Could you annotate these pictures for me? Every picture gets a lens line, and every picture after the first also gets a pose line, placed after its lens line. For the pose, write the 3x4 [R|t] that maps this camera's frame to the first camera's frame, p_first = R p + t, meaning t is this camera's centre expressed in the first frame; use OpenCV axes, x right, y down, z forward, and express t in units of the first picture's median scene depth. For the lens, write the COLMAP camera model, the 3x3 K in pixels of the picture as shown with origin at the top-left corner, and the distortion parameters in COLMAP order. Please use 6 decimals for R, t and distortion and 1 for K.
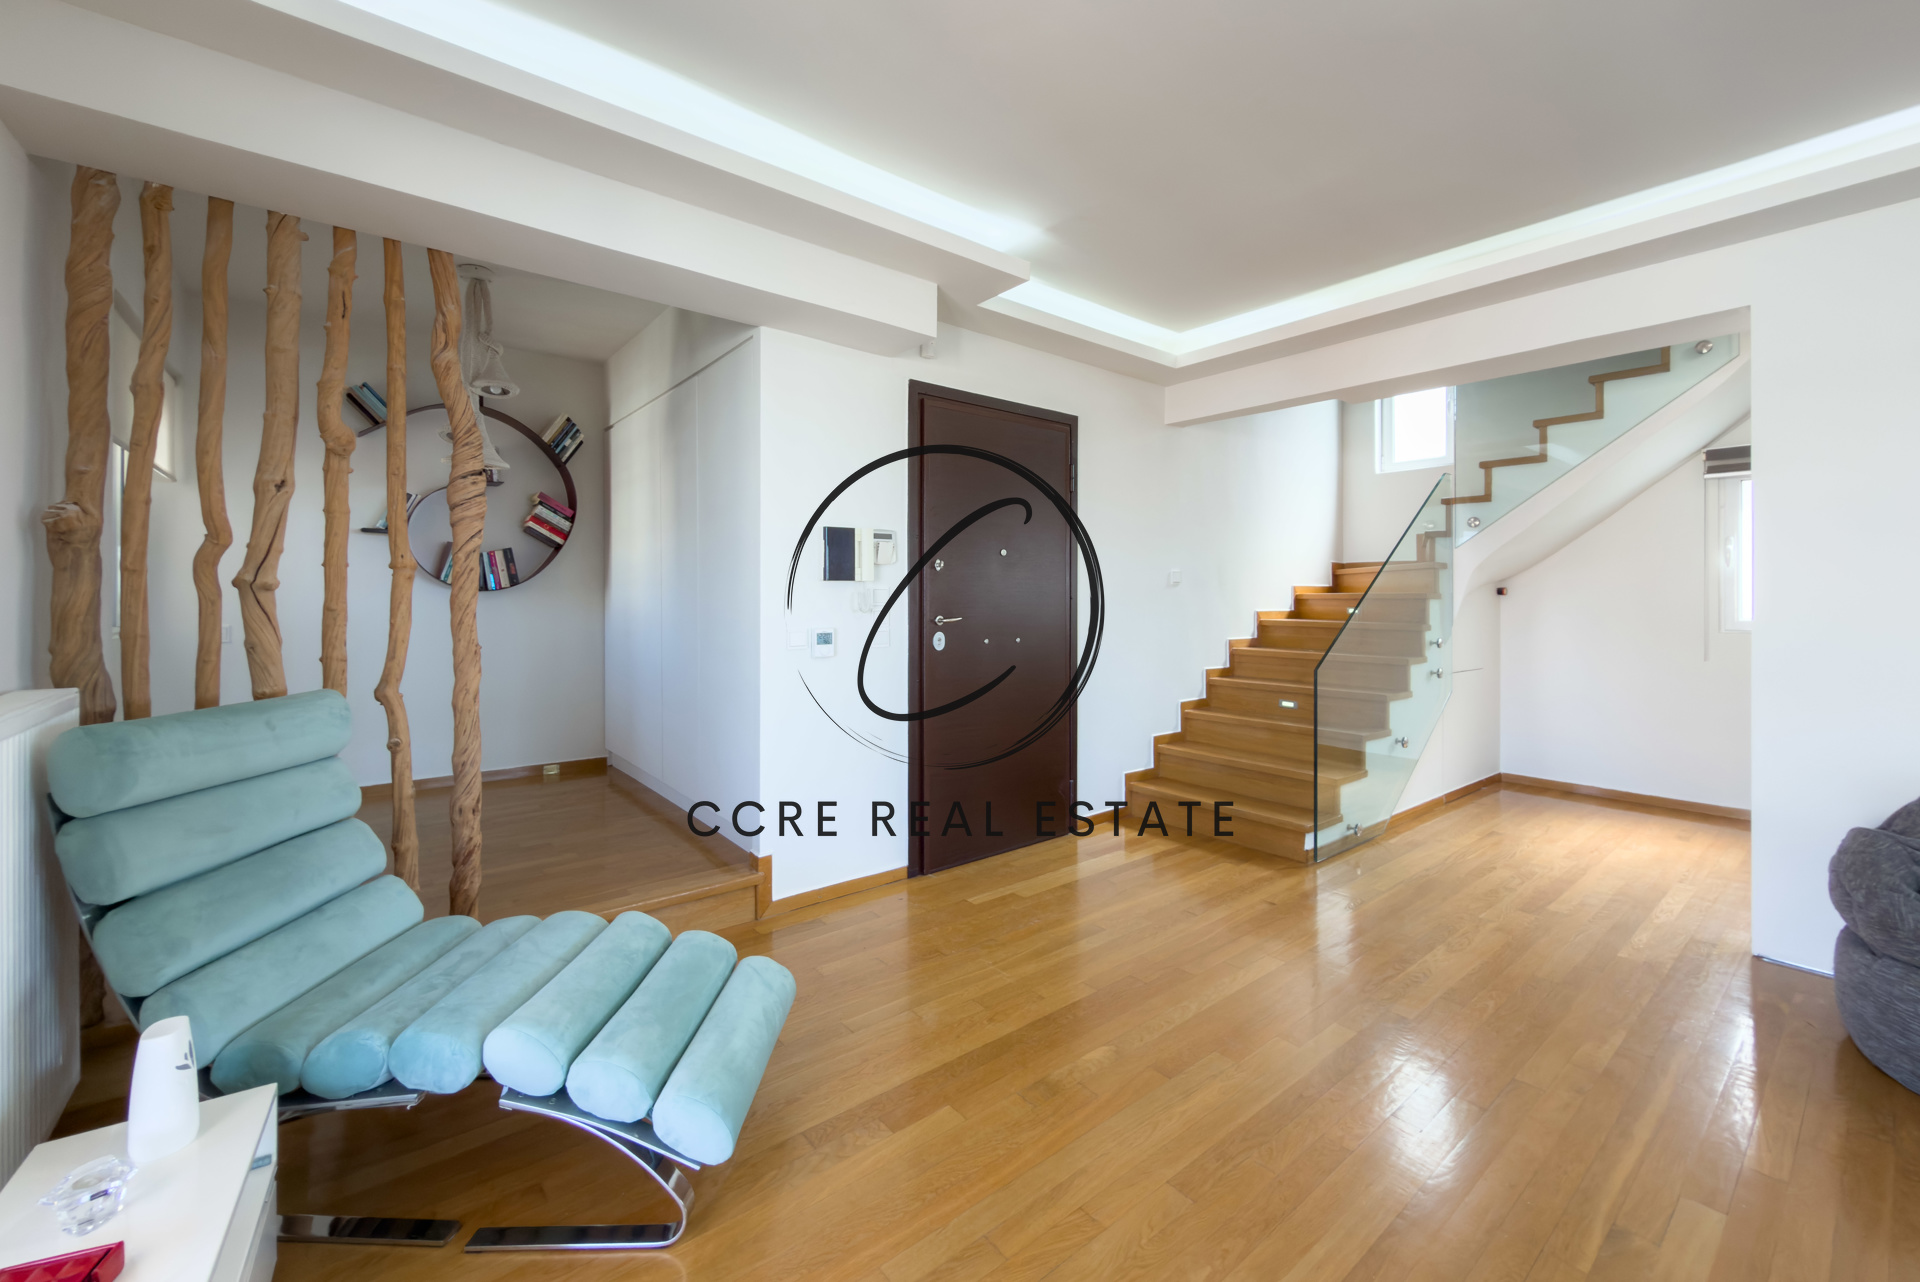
lens RADIAL K [[772.9, 0, 955.5], [0, 772.9, 600.2], [0, 0, 1]] dist [0.000745, -0.000047]
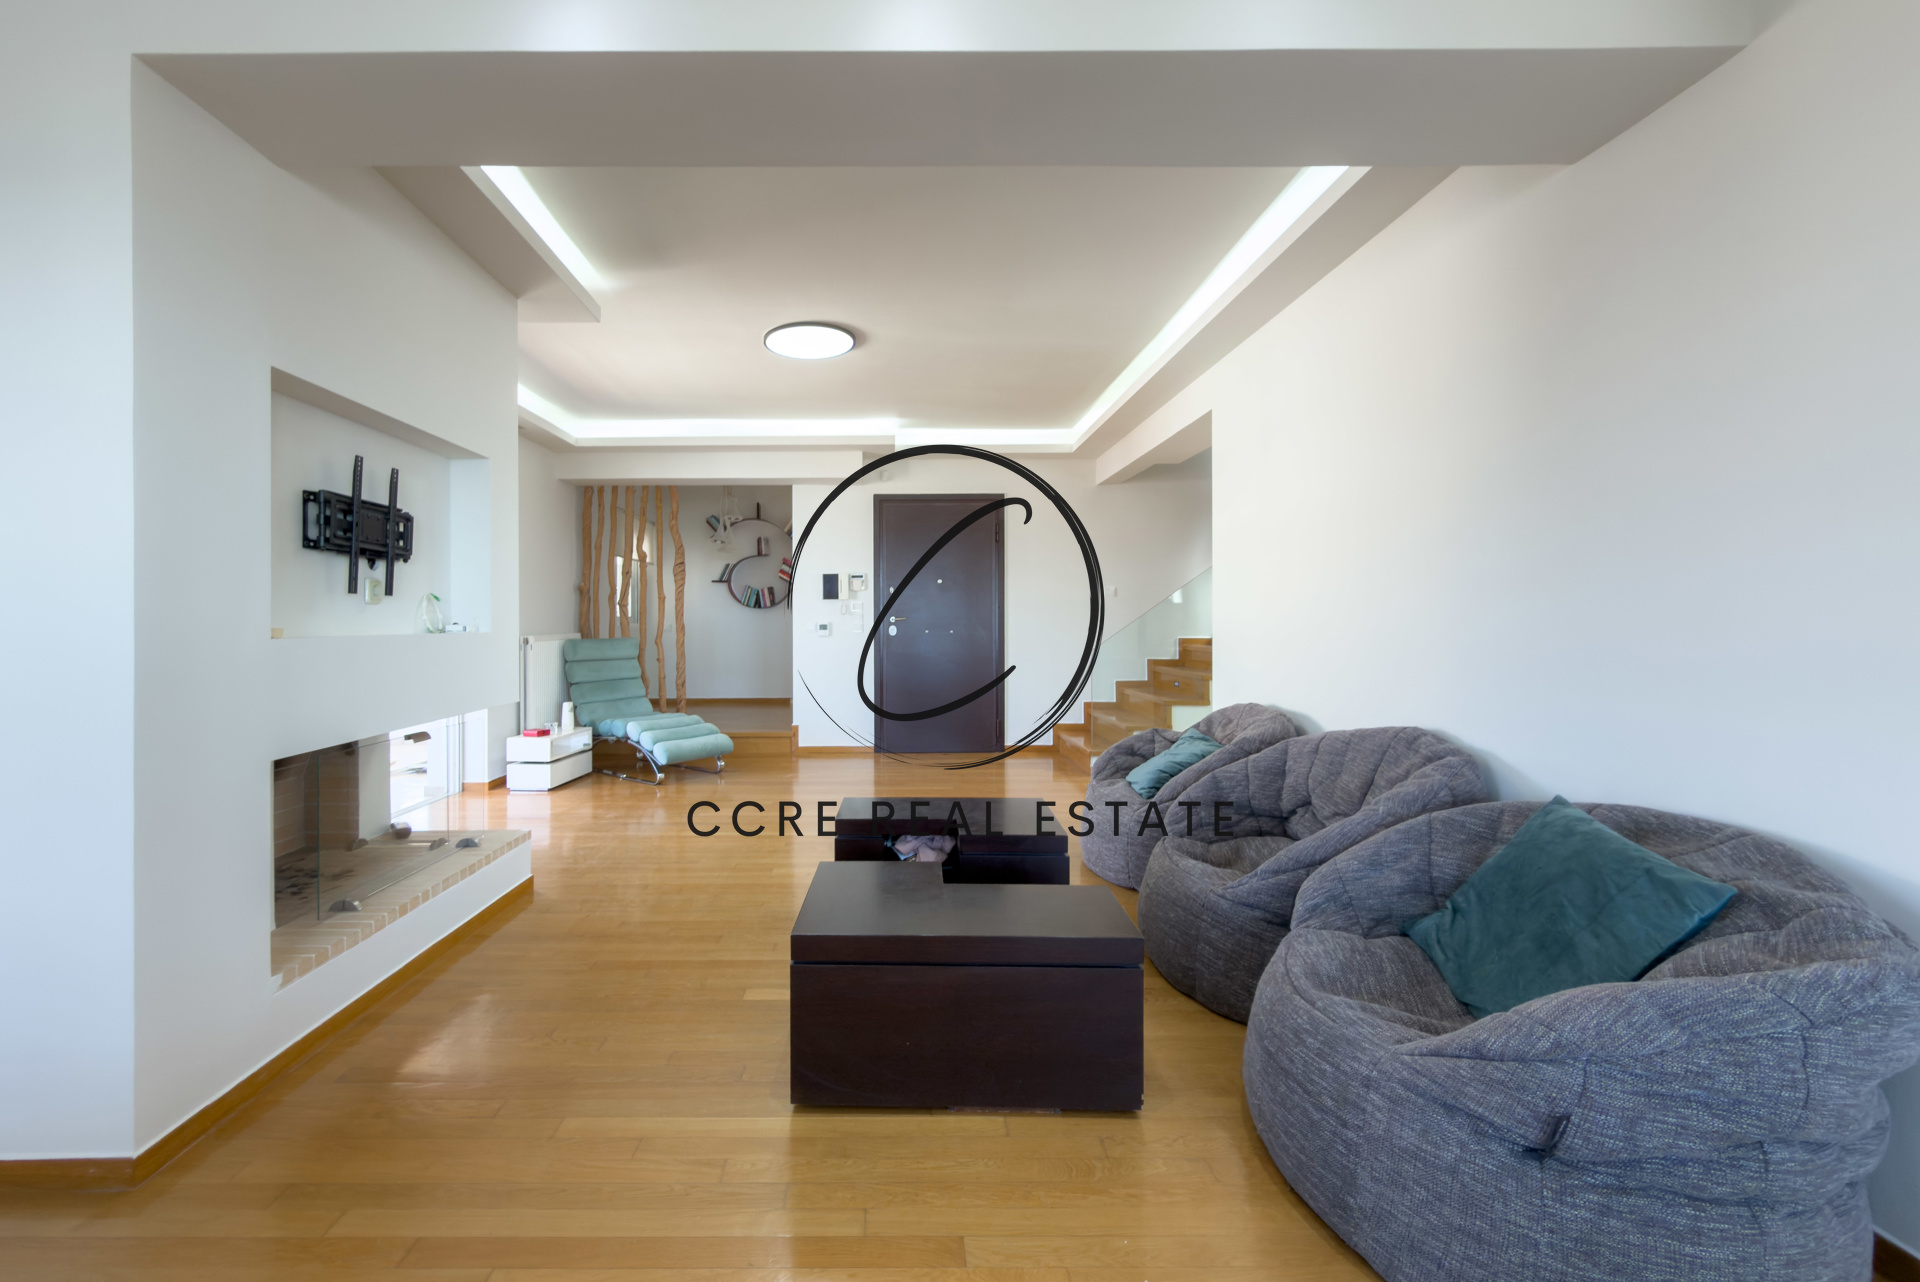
lens RADIAL K [[821.3, 0, 913.2], [0, 821.3, 624.9], [0, 0, 1]] dist [-0.000199, -0.000142]
pose [[0.781458, -0.003240, -0.623949, 1.131846], [0.002583, 0.999995, -0.001958, 0.038737], [0.623952, -0.000082, 0.781463, -0.471767]]
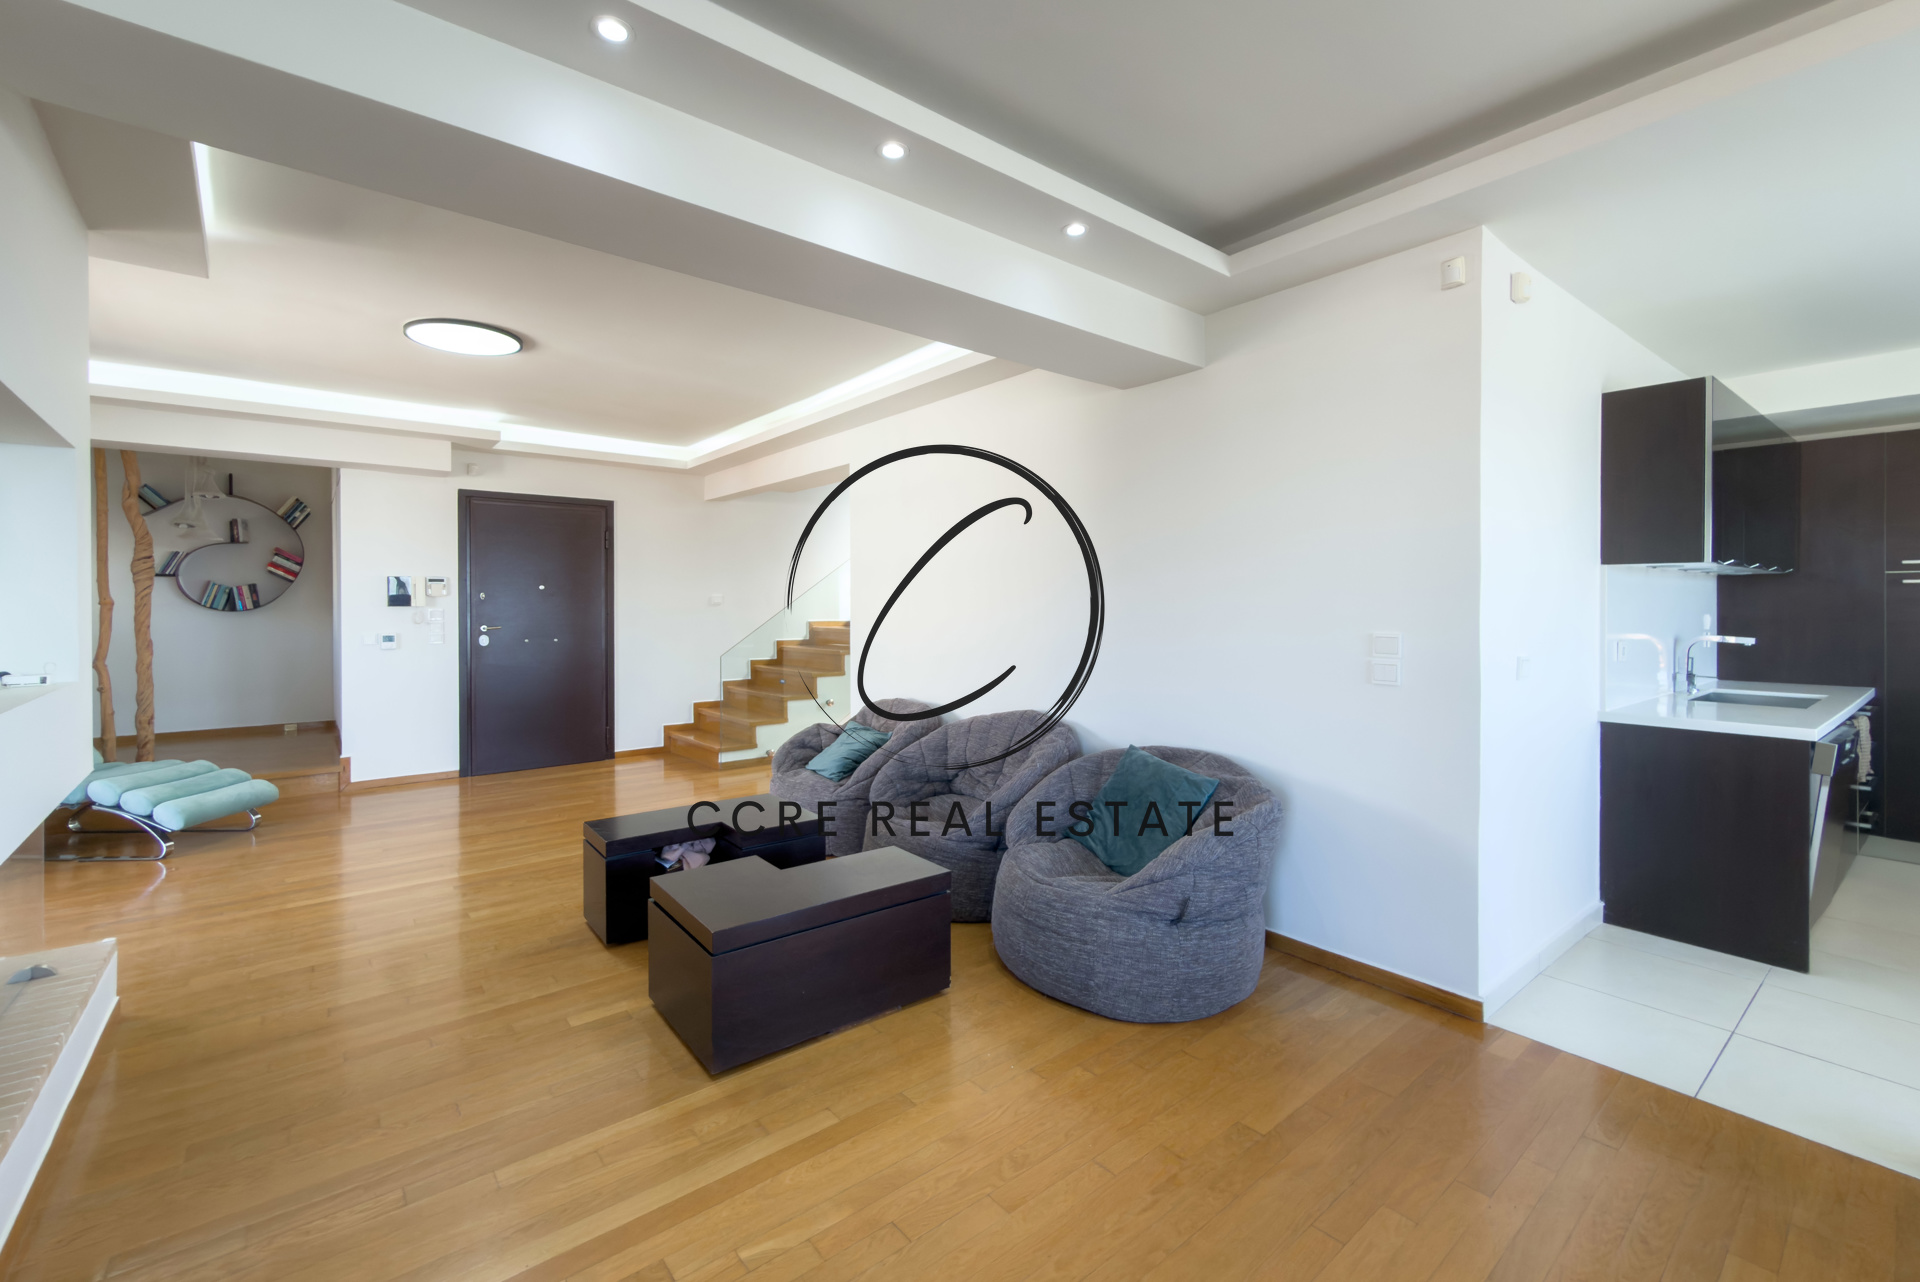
lens RADIAL K [[799.2, 0, 994.4], [0, 799.2, 610.5], [0, 0, 1]] dist [0.001012, -0.000059]
pose [[0.999436, -0.004924, 0.033227, 0.942576], [0.004875, 0.999987, 0.001548, -0.009522], [-0.033234, -0.001385, 0.999447, -0.723556]]
